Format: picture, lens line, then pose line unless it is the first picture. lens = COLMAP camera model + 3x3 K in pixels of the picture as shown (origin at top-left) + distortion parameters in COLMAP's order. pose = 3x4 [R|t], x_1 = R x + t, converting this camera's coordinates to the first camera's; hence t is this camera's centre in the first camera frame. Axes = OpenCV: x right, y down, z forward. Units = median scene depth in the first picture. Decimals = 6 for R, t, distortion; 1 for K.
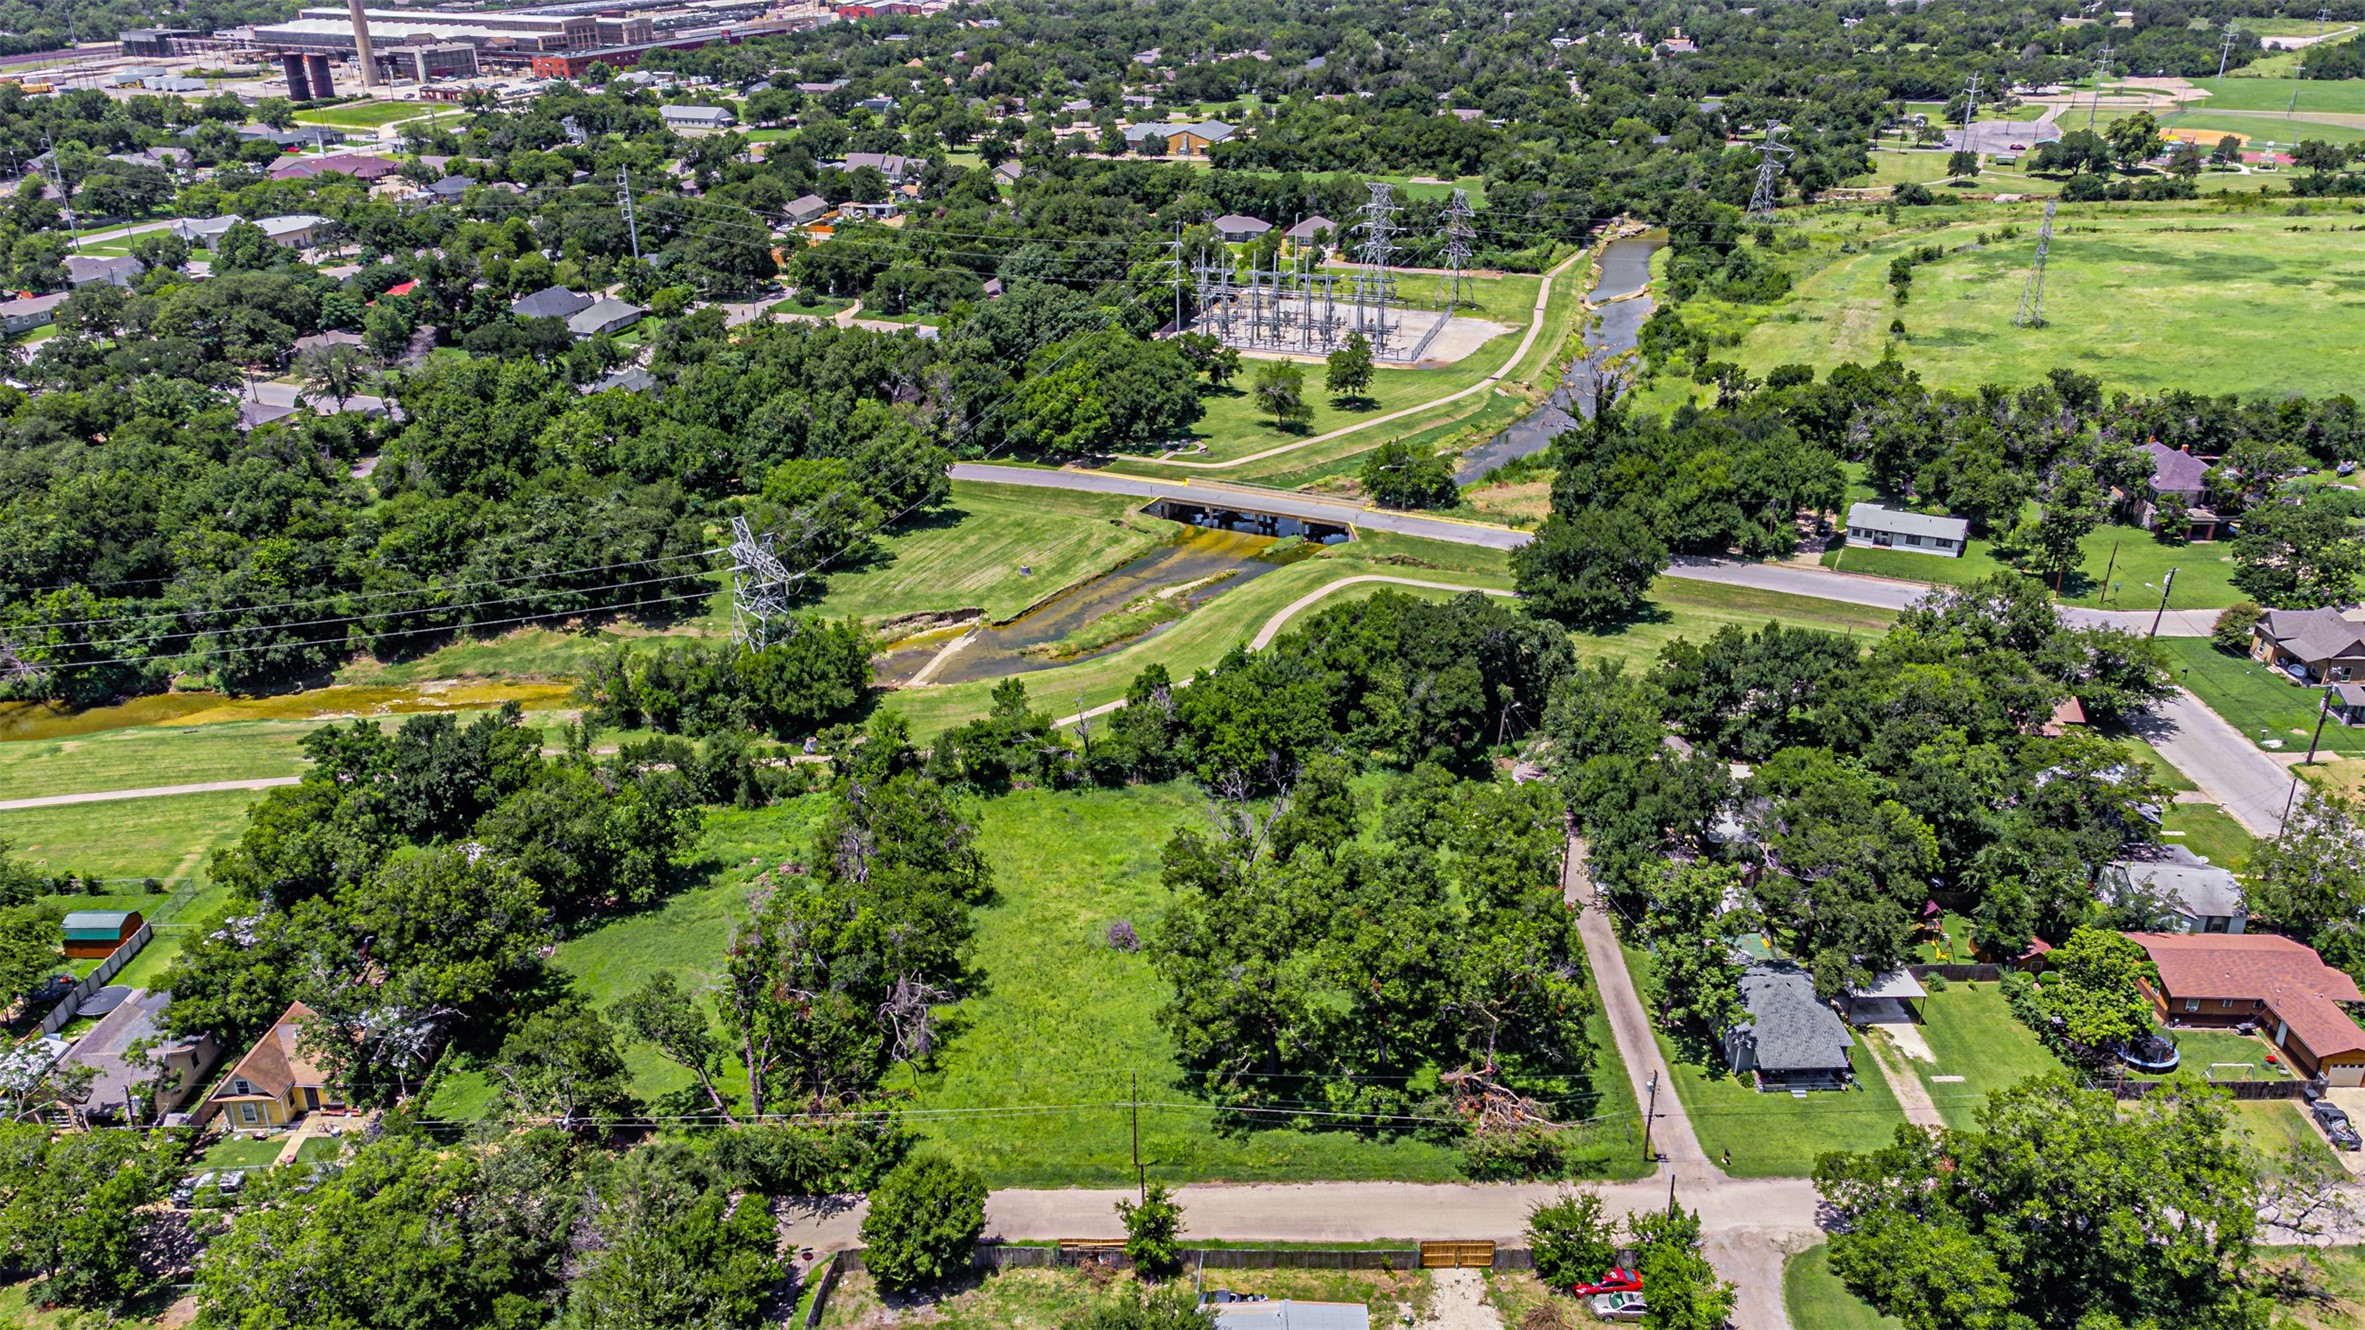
lens RADIAL K [[1741.5, 0, 1180.5], [0, 1741.5, 699.1], [0, 0, 1]] dist [0.053071, -0.026429]
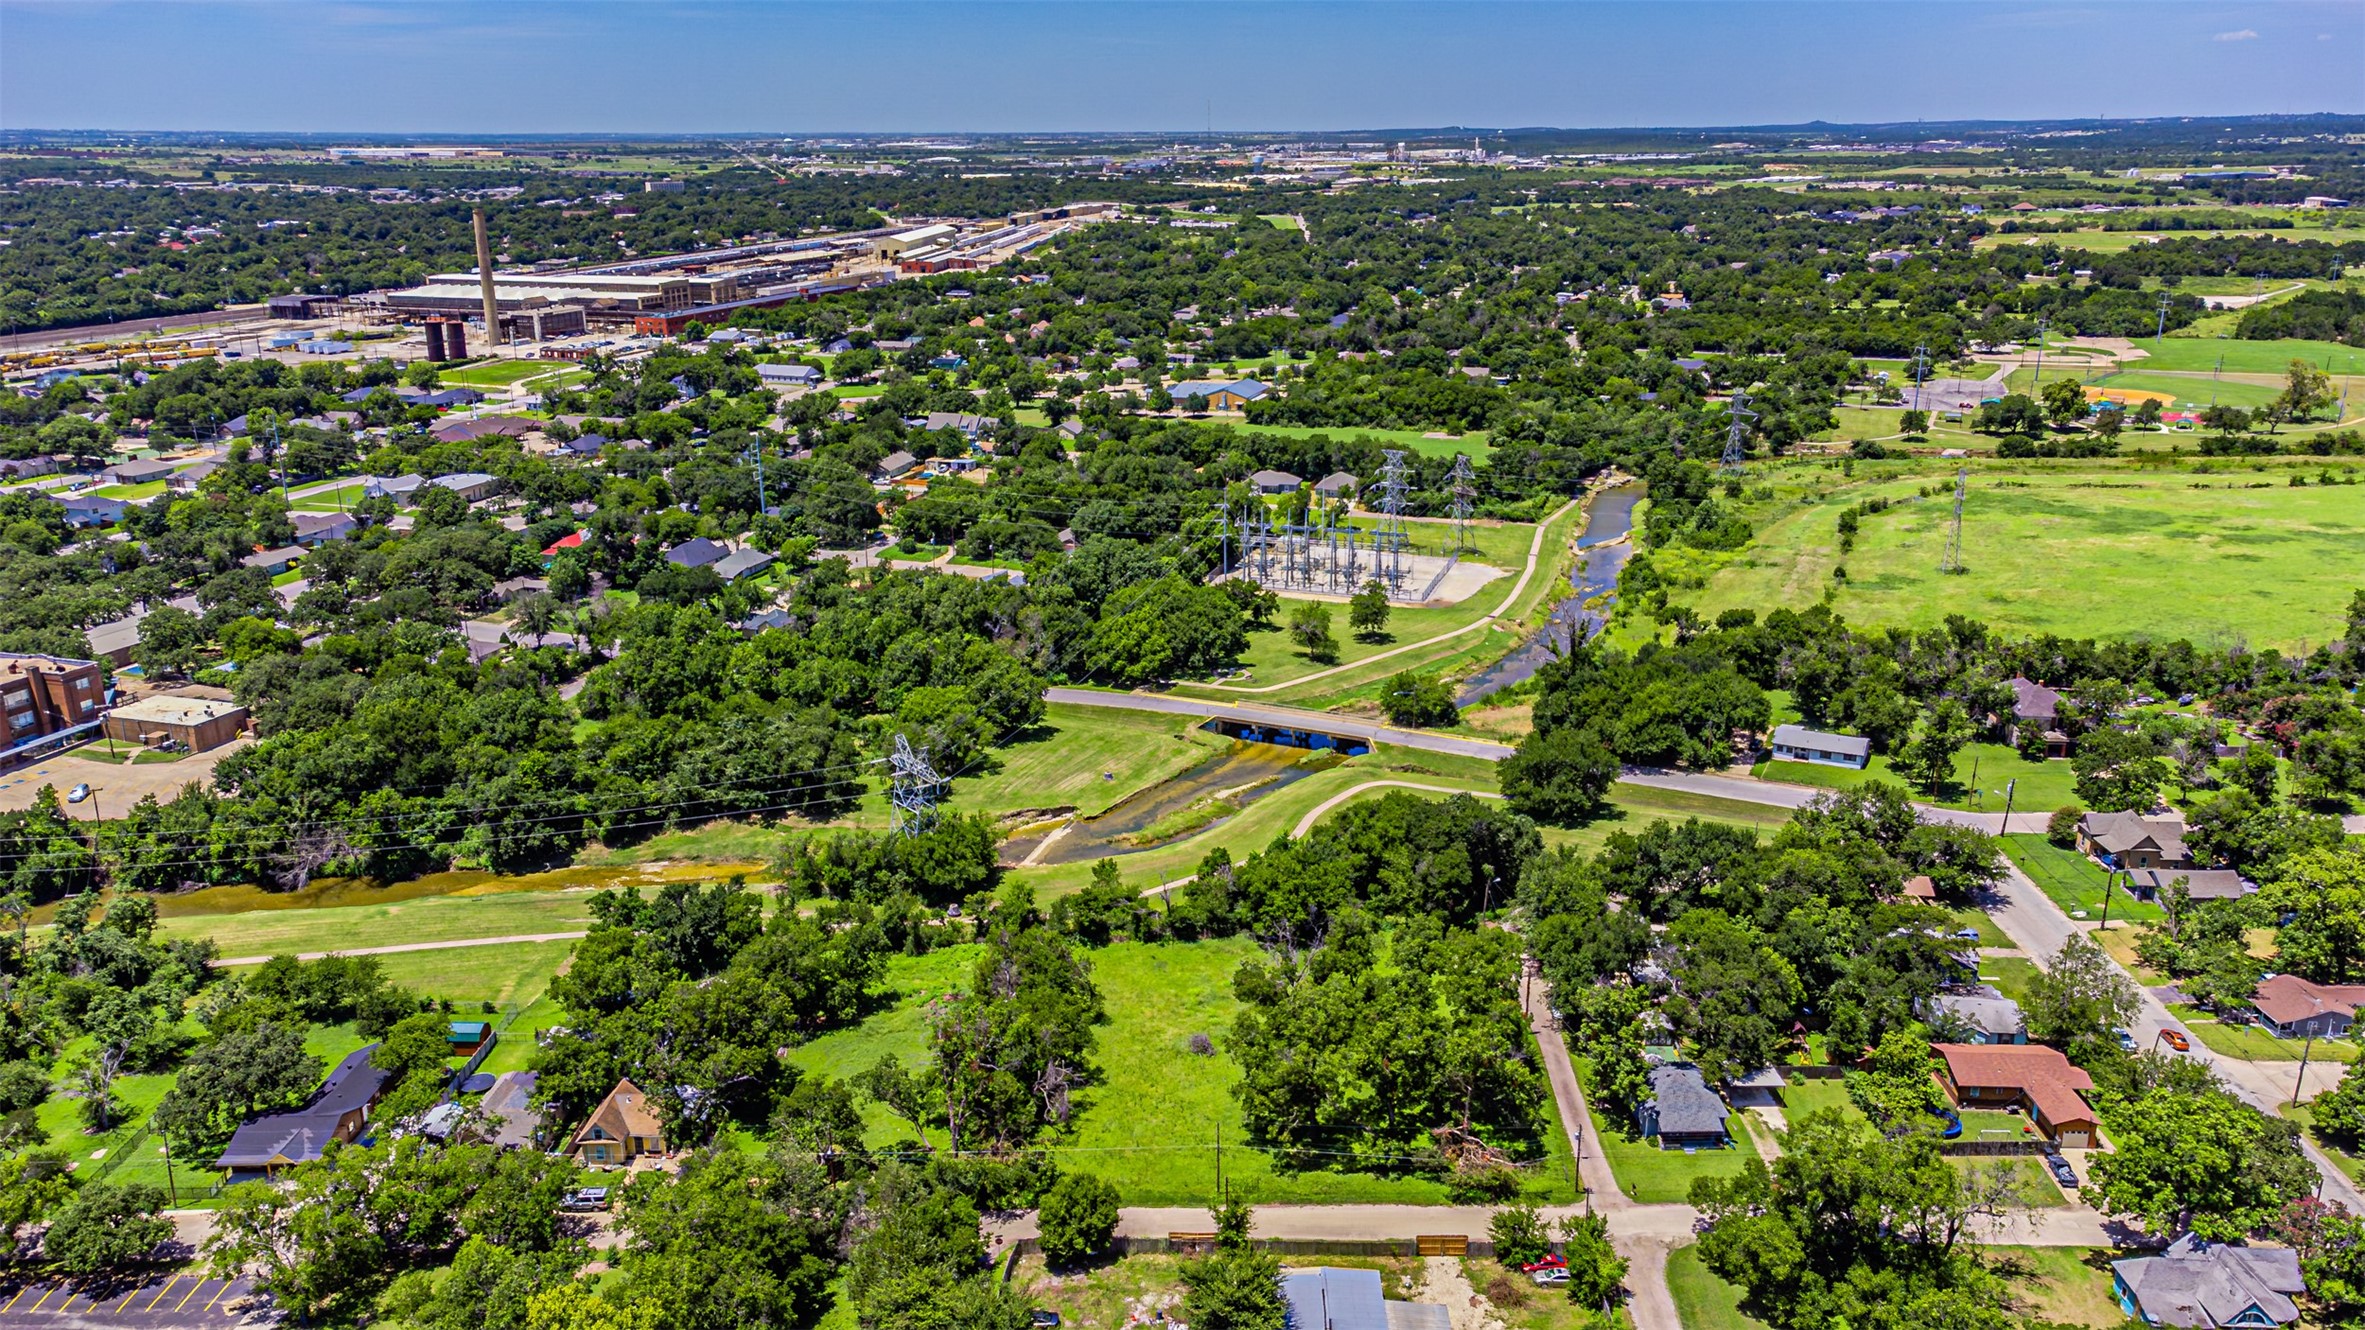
lens RADIAL K [[1769.3, 0, 1177.9], [0, 1769.3, 653.2], [0, 0, 1]] dist [0.033113, 0.033857]
pose [[0.999855, 0.001622, -0.016945, -0.019016], [-0.004045, 0.989573, -0.143978, 0.021826], [0.016535, 0.144026, 0.989436, -0.271753]]
